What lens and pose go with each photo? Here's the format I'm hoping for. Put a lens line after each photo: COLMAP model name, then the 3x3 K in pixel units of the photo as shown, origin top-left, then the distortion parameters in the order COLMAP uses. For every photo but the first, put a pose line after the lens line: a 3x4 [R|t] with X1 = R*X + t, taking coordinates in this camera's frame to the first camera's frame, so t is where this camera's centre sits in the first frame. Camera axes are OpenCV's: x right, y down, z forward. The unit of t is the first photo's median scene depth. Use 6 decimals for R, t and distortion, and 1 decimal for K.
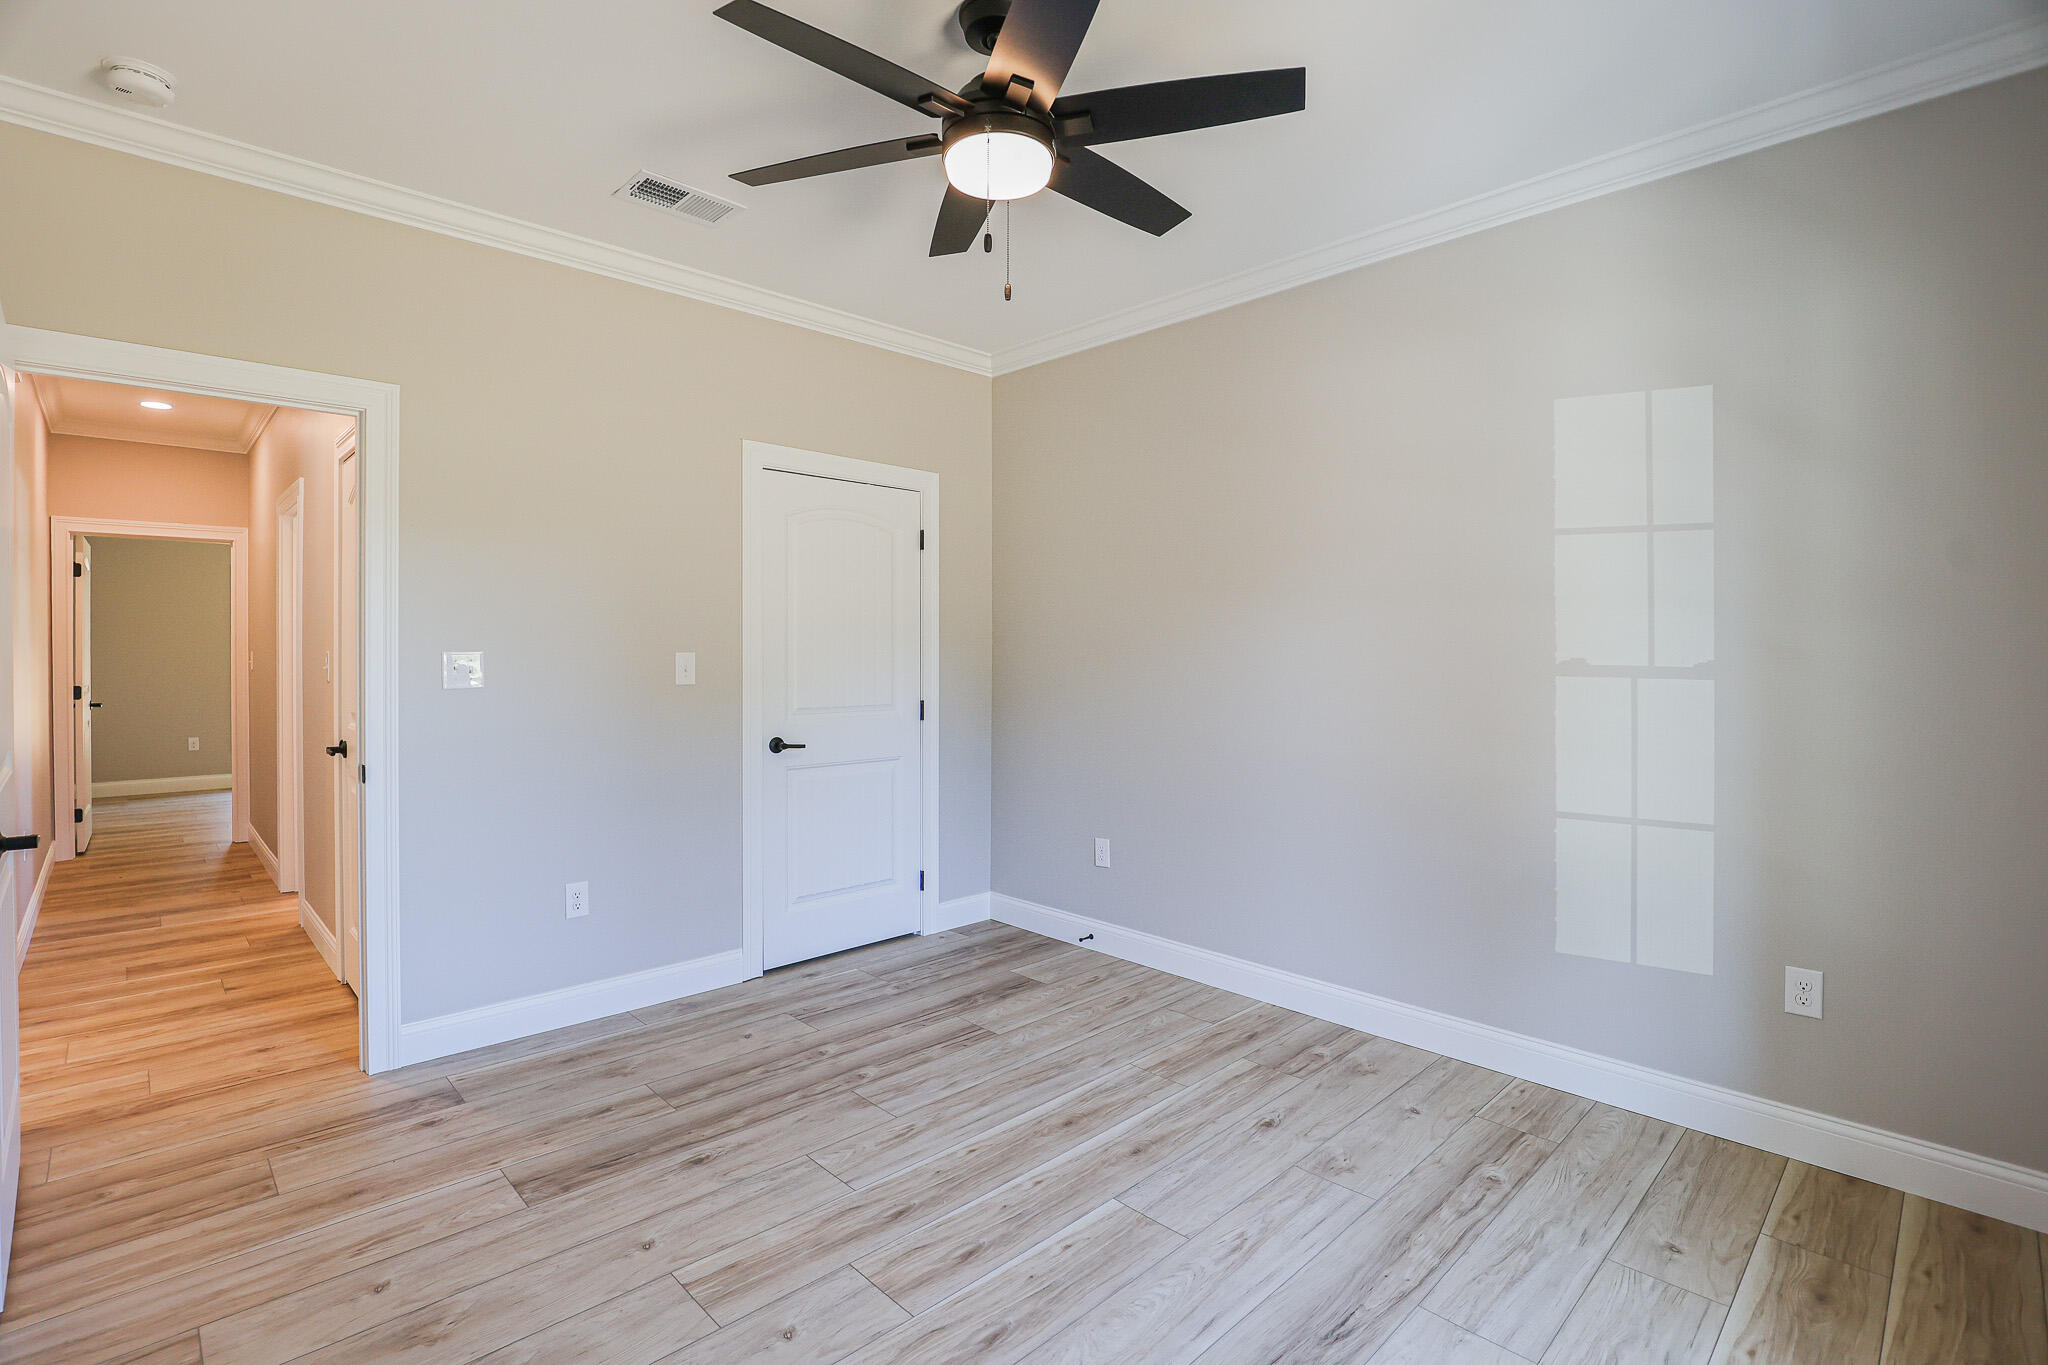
lens RADIAL K [[953.0, 0, 1011.6], [0, 953.0, 661.6], [0, 0, 1]] dist [-0.032161, 0.006392]
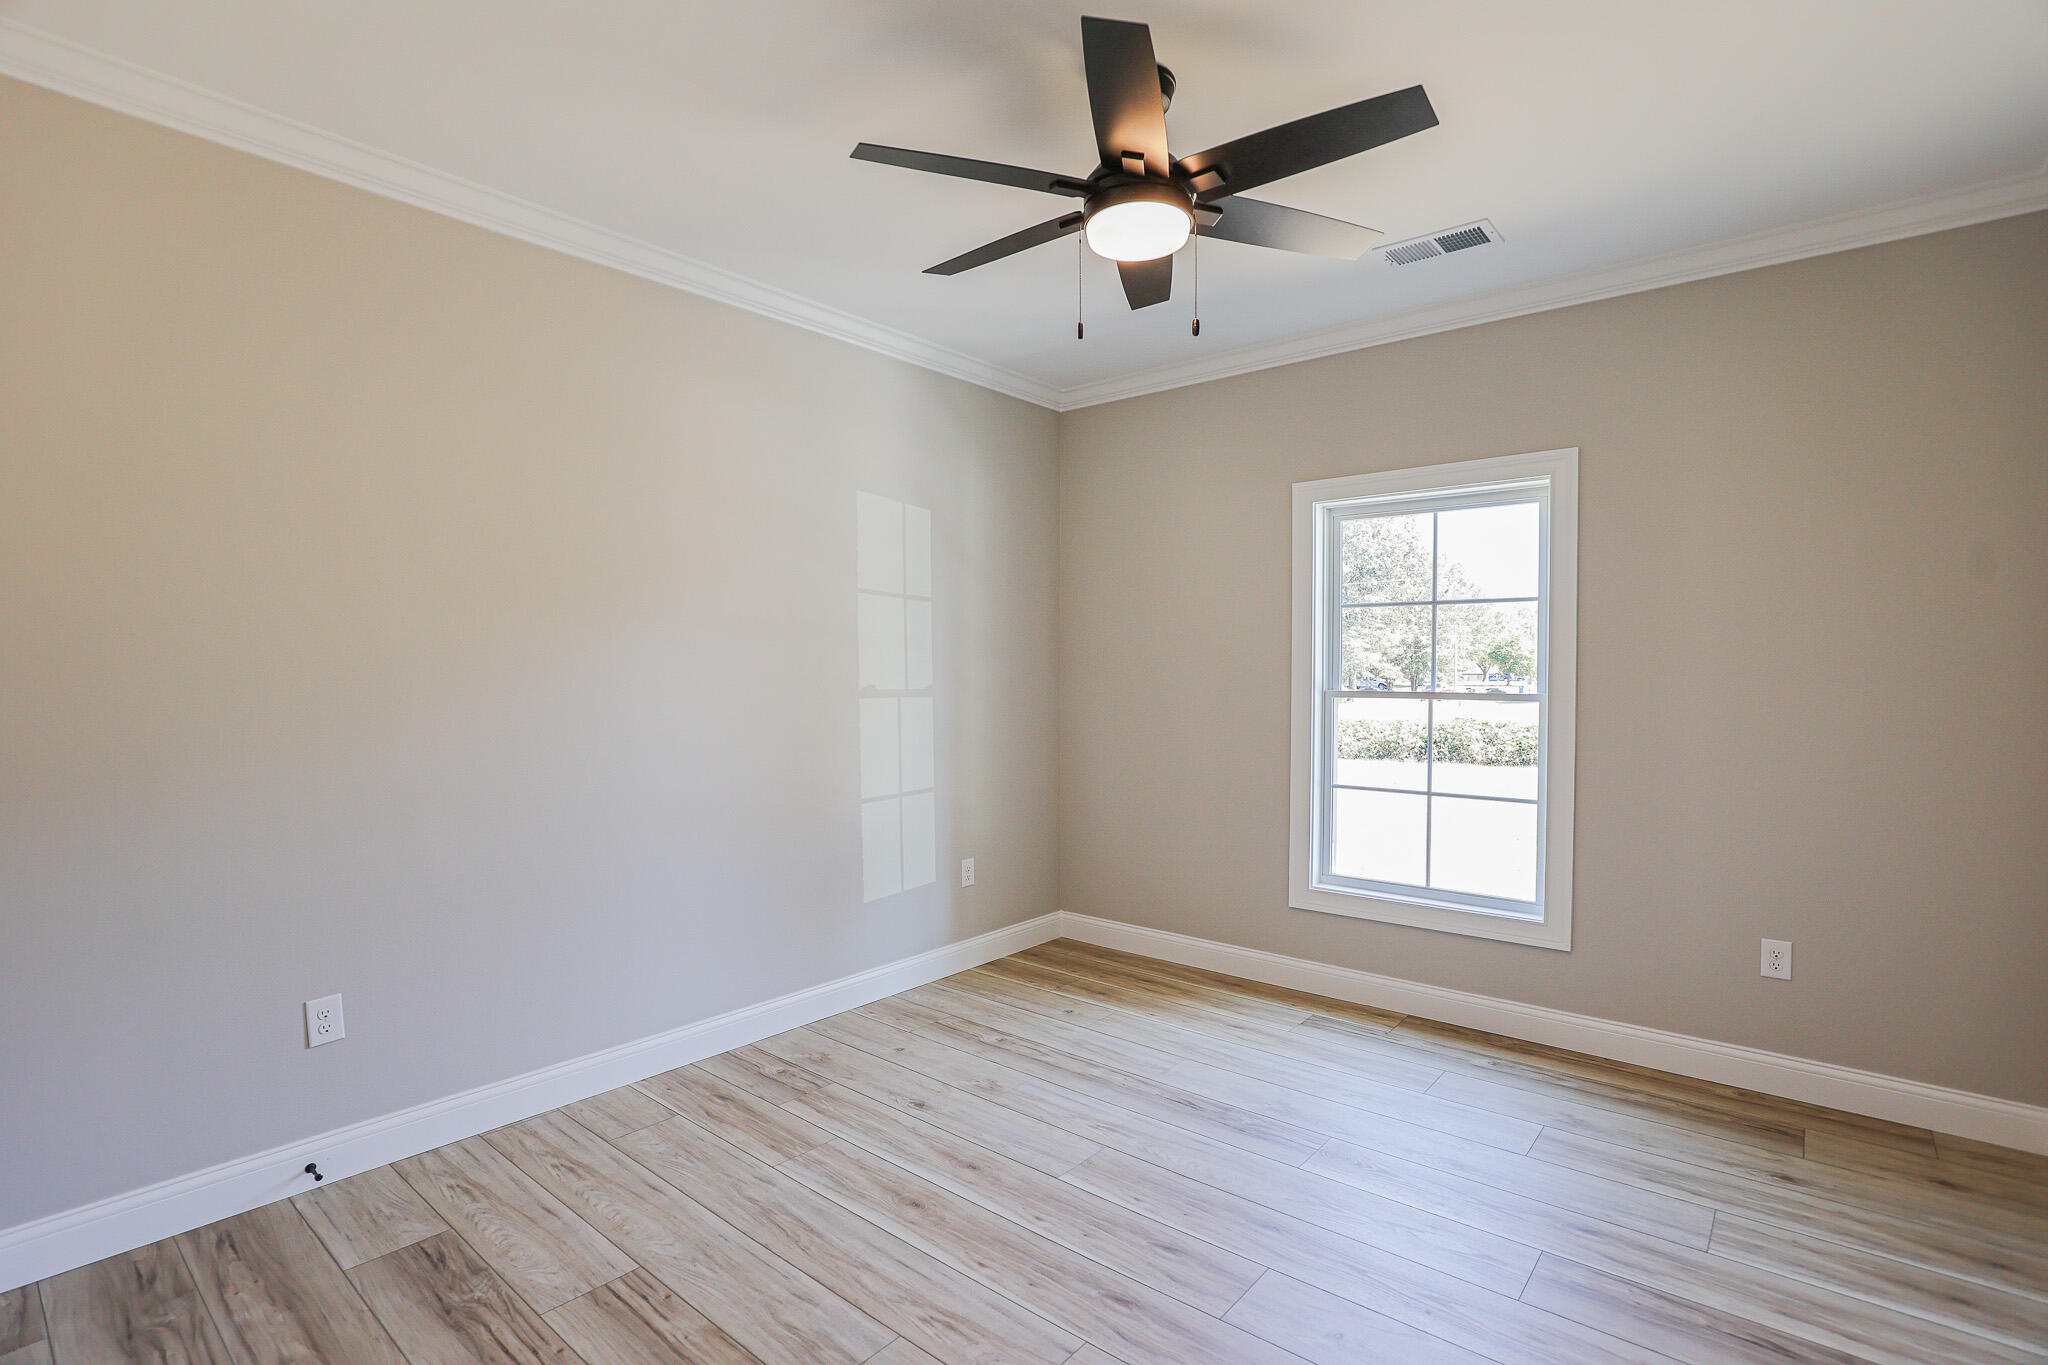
lens RADIAL K [[953.0, 0, 1005.2], [0, 953.0, 686.9], [0, 0, 1]] dist [-0.032161, 0.006392]
pose [[-0.091571, -0.023931, 0.995511, -0.816545], [0.007474, 0.999667, 0.024718, -0.033784], [-0.995771, 0.009704, -0.091361, 0.957161]]
